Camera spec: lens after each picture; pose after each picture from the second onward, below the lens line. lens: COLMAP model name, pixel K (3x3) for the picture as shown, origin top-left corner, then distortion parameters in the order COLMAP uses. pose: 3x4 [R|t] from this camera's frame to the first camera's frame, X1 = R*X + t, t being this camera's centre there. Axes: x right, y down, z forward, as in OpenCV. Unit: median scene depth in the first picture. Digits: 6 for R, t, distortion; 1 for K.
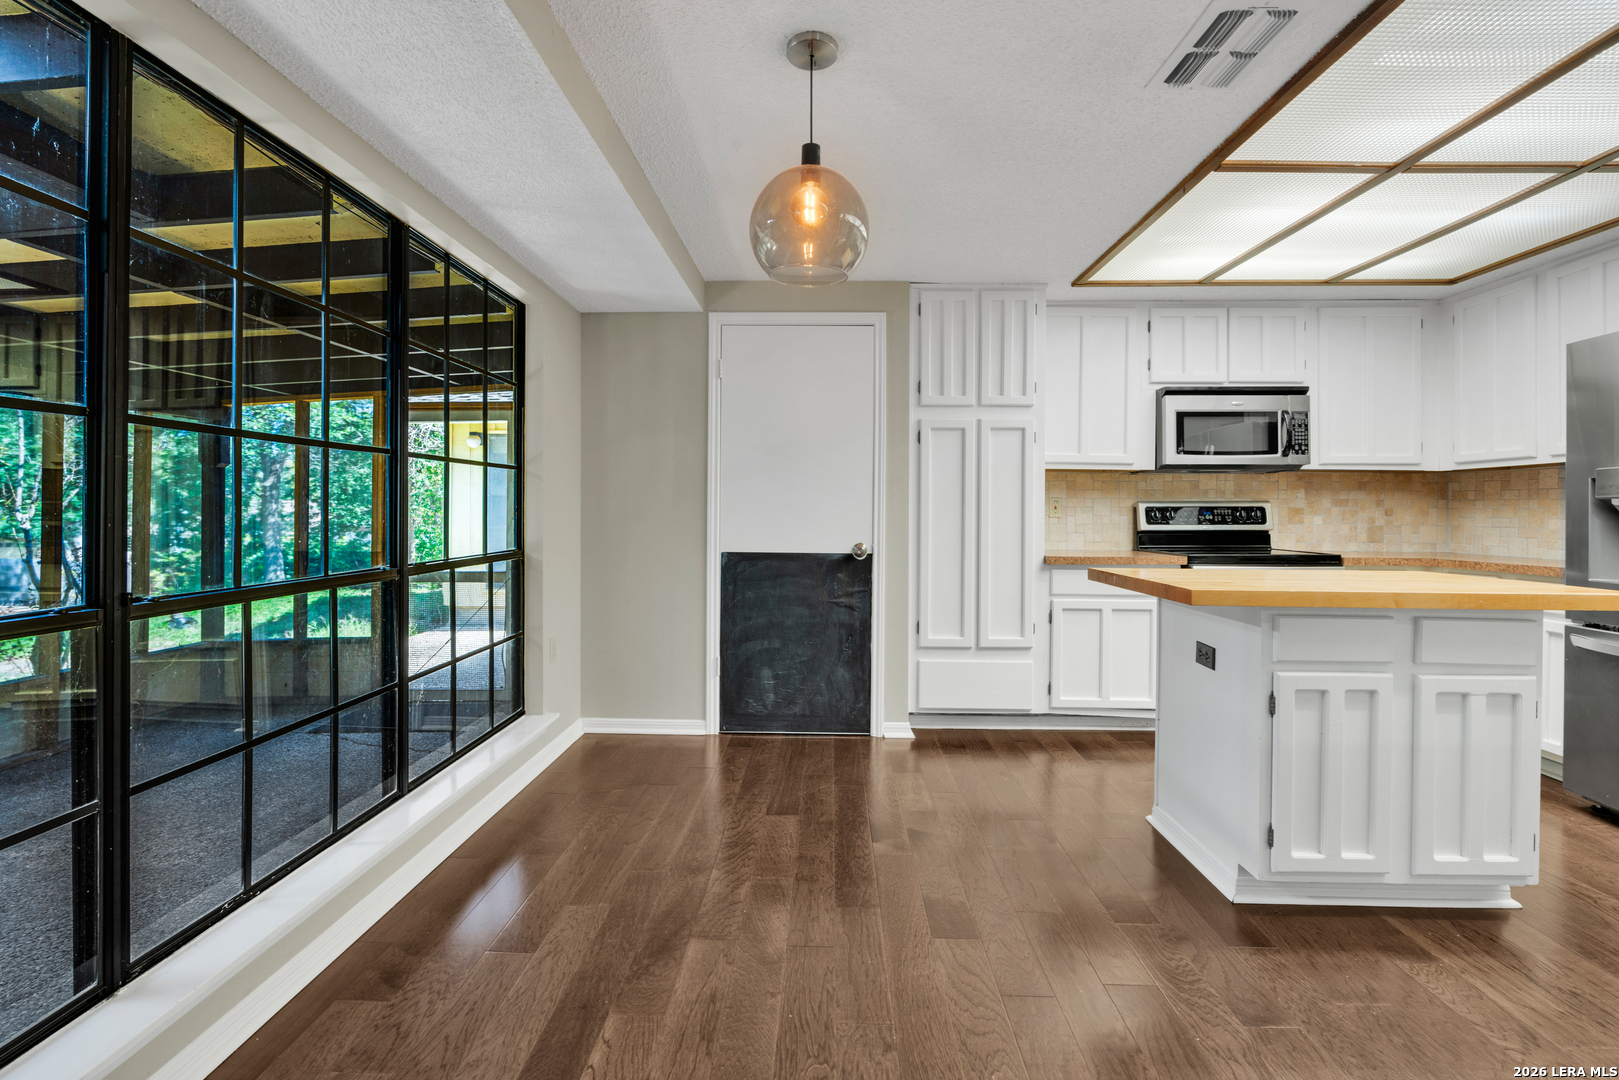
lens RADIAL K [[702.4, 0, 797.6], [0, 702.4, 504.3], [0, 0, 1]] dist [0.003897, 0.000223]
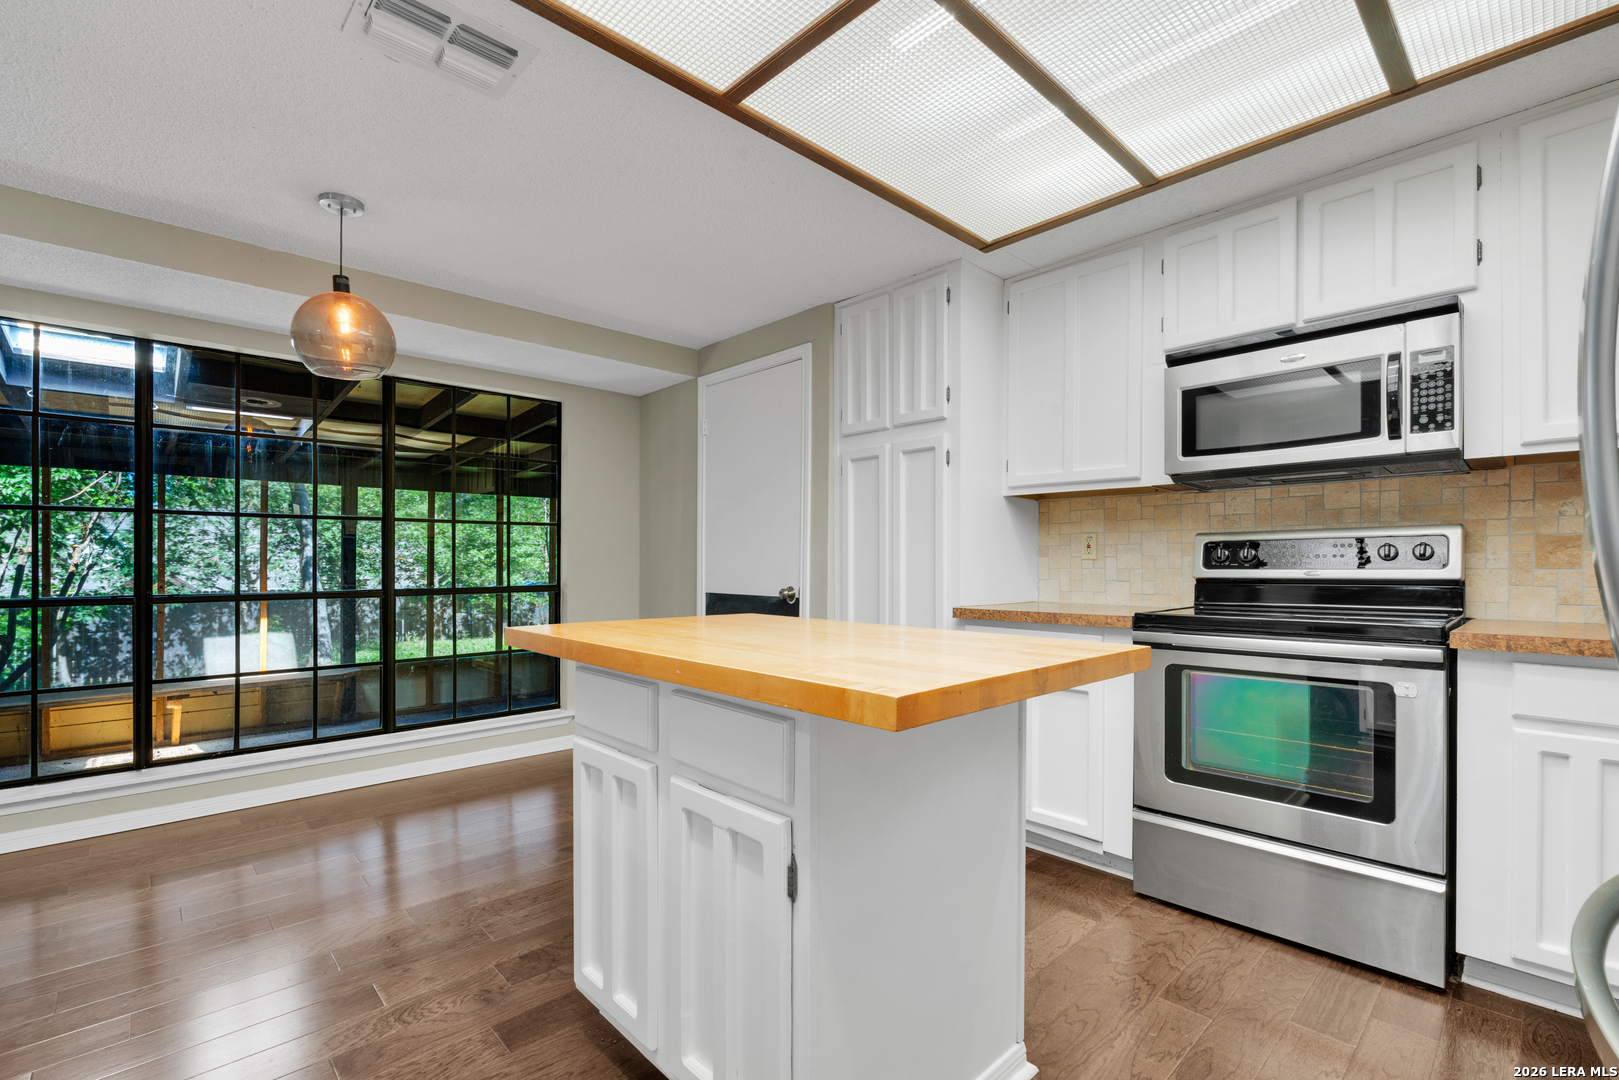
lens RADIAL K [[702.4, 0, 808.0], [0, 702.4, 553.2], [0, 0, 1]] dist [0.003897, 0.000223]
pose [[0.718735, -0.015341, -0.695115, 0.738525], [0.006942, 0.999865, -0.014888, 0.023233], [0.695250, 0.005875, 0.718744, 0.307167]]
